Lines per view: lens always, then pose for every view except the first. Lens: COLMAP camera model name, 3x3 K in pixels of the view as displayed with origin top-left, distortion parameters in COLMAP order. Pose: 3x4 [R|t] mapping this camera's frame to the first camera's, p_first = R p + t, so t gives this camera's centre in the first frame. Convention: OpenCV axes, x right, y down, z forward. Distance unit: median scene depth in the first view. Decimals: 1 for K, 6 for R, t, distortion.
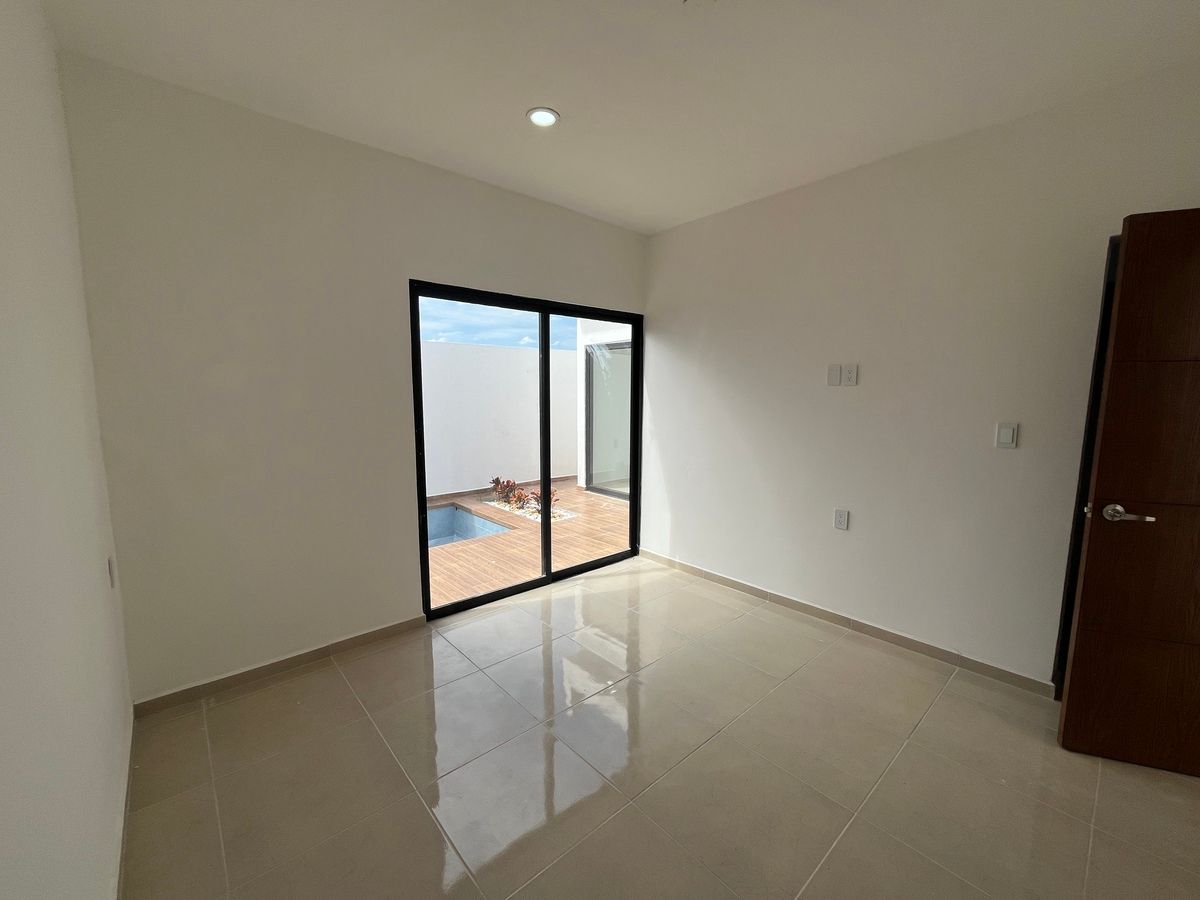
lens RADIAL K [[488.9, 0, 600.0], [0, 488.9, 450.0], [0, 0, 1]] dist [-0.001278, -0.000387]
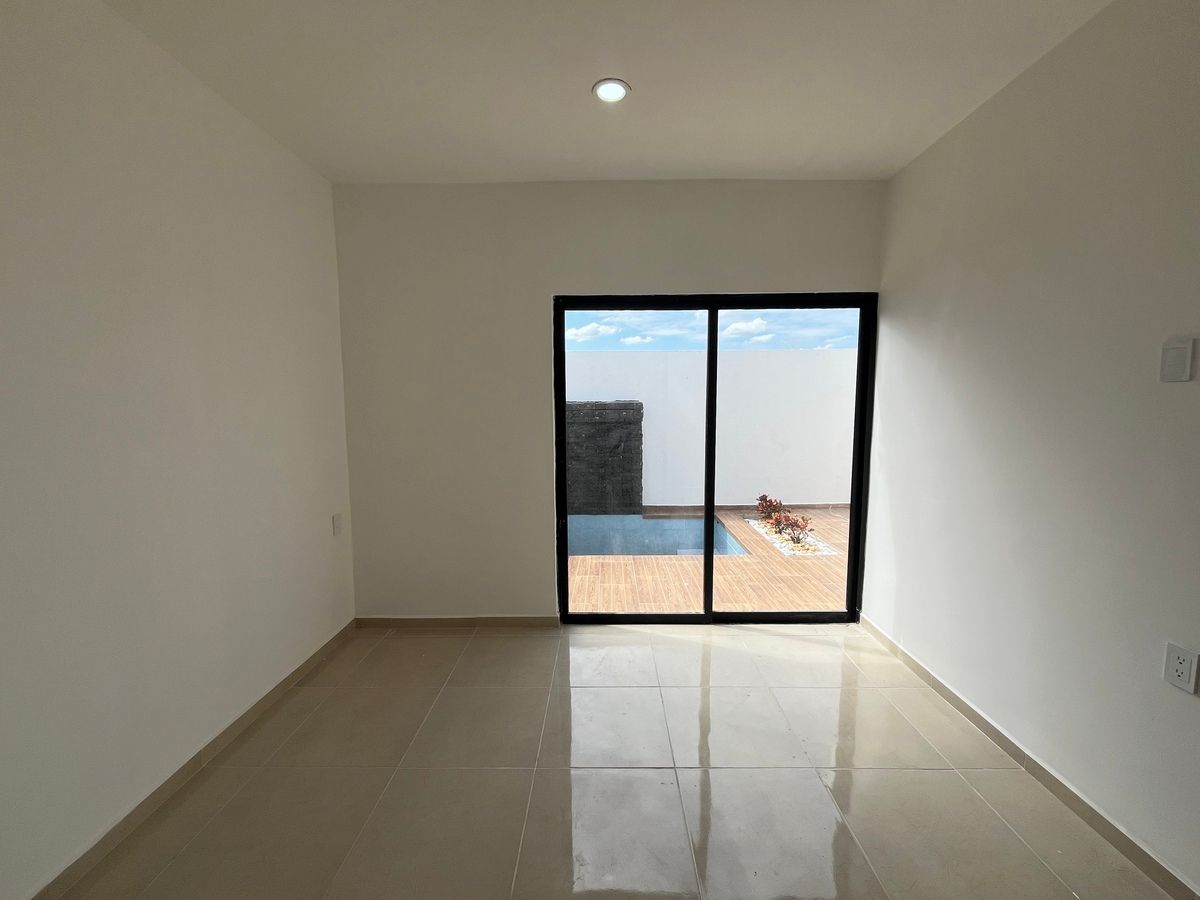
lens RADIAL K [[488.9, 0, 600.0], [0, 488.9, 450.0], [0, 0, 1]] dist [-0.001278, -0.000387]
pose [[0.738733, 0.058390, -0.671464, 0.293455], [-0.070689, 0.997458, 0.008967, -0.023407], [0.670281, 0.040841, 0.740983, 0.209656]]
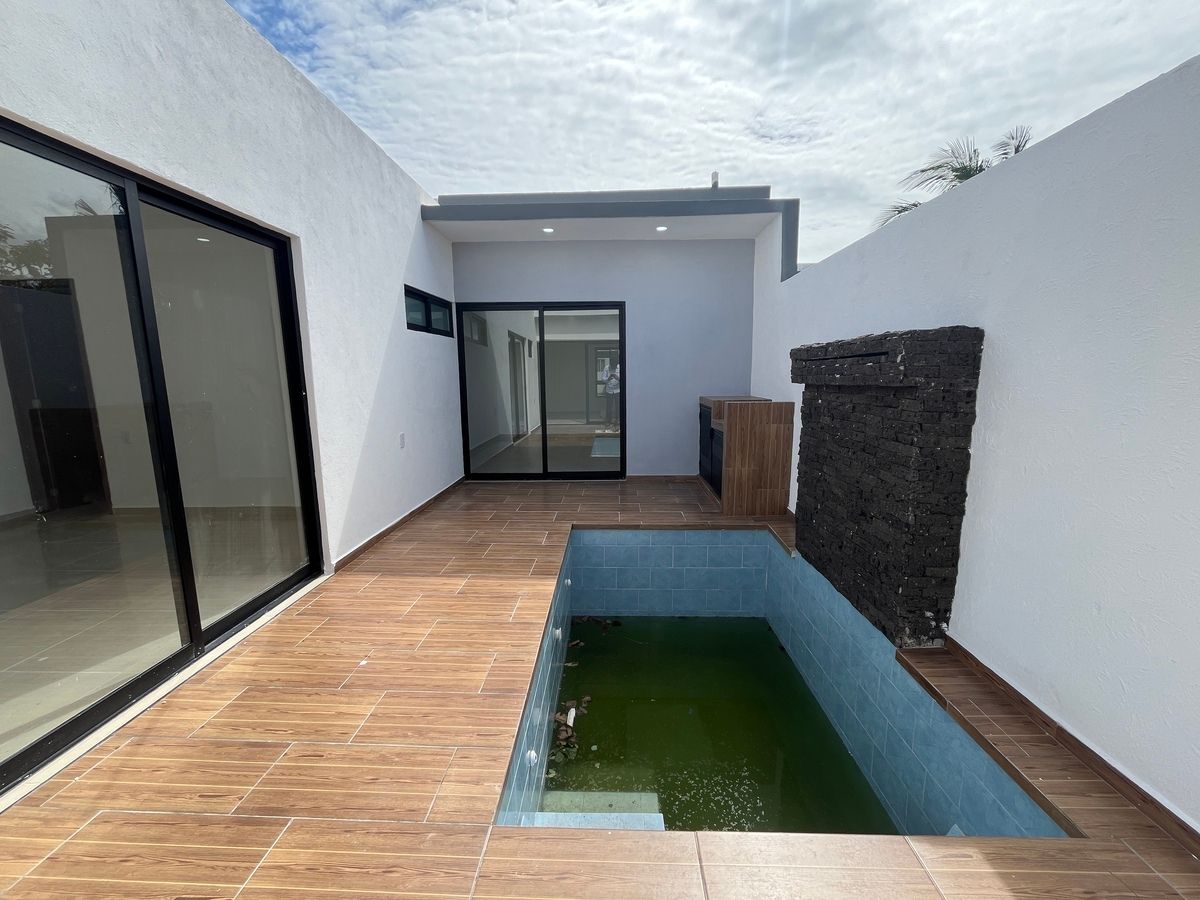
lens RADIAL K [[488.9, 0, 600.0], [0, 488.9, 450.0], [0, 0, 1]] dist [-0.001278, -0.000387]
pose [[-0.687197, 0.115818, -0.717179, -0.045354], [-0.077462, 0.969900, 0.230854, -0.144053], [0.722329, 0.214196, -0.657541, 1.606251]]
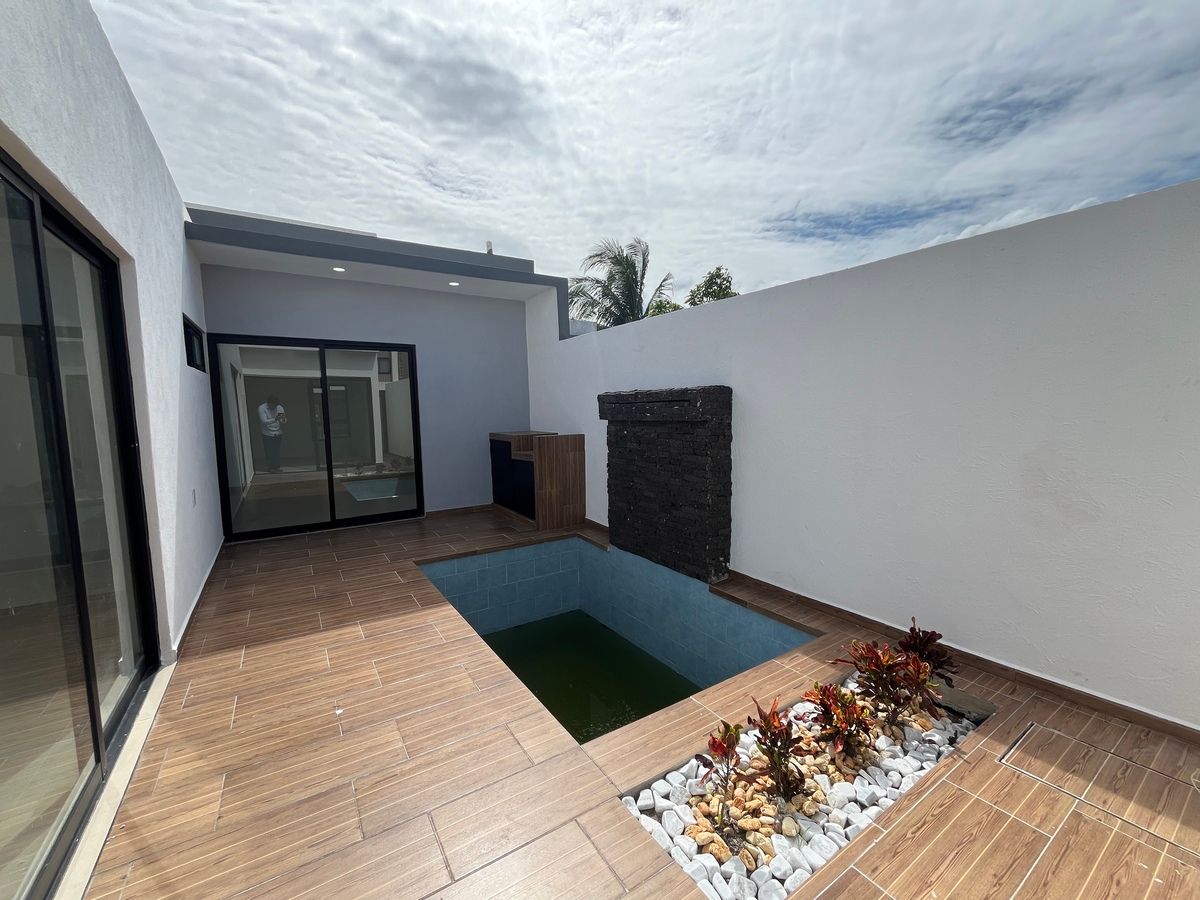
lens RADIAL K [[488.9, 0, 600.0], [0, 488.9, 450.0], [0, 0, 1]] dist [-0.001278, -0.000387]
pose [[-0.146820, 0.086863, -0.985342, 0.243877], [-0.100085, 0.989720, 0.102162, -0.133146], [0.984087, 0.113618, -0.136617, 1.421336]]
